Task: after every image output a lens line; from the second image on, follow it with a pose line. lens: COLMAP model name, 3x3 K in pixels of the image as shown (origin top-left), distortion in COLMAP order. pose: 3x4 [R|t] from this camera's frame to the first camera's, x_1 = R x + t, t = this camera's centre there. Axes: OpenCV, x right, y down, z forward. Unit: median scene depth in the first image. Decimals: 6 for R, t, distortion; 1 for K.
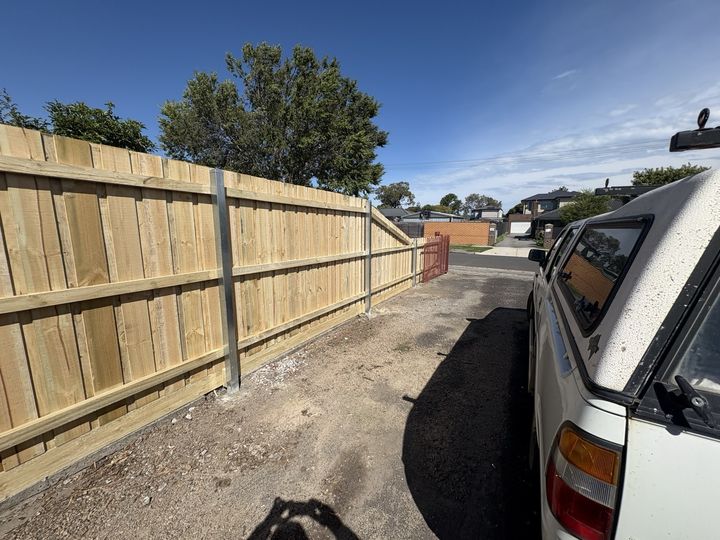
lens RADIAL K [[289.1, 0, 358.6], [0, 289.1, 270.2], [0, 0, 1]] dist [-0.007819, 0.001437]
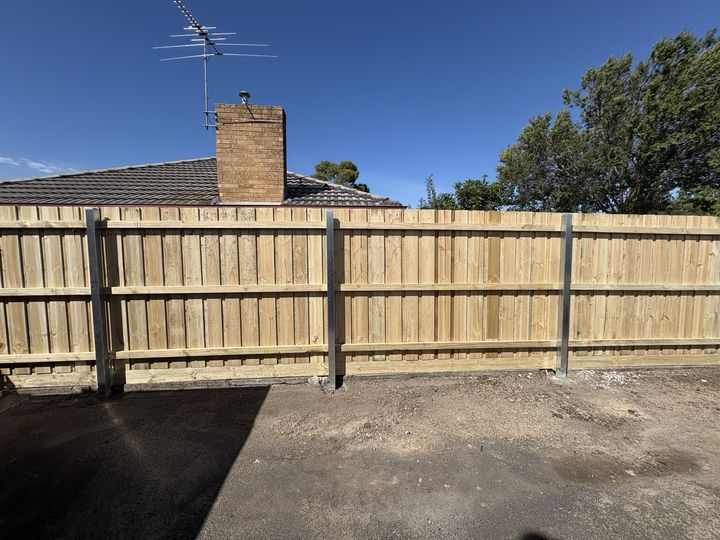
lens RADIAL K [[289.1, 0, 353.4], [0, 289.1, 269.5], [0, 0, 1]] dist [-0.007819, 0.001437]
pose [[0.547204, 0.050048, -0.835501, 0.120235], [-0.123112, 0.992166, -0.021198, 0.076041], [0.827895, 0.114460, 0.549079, -0.553570]]
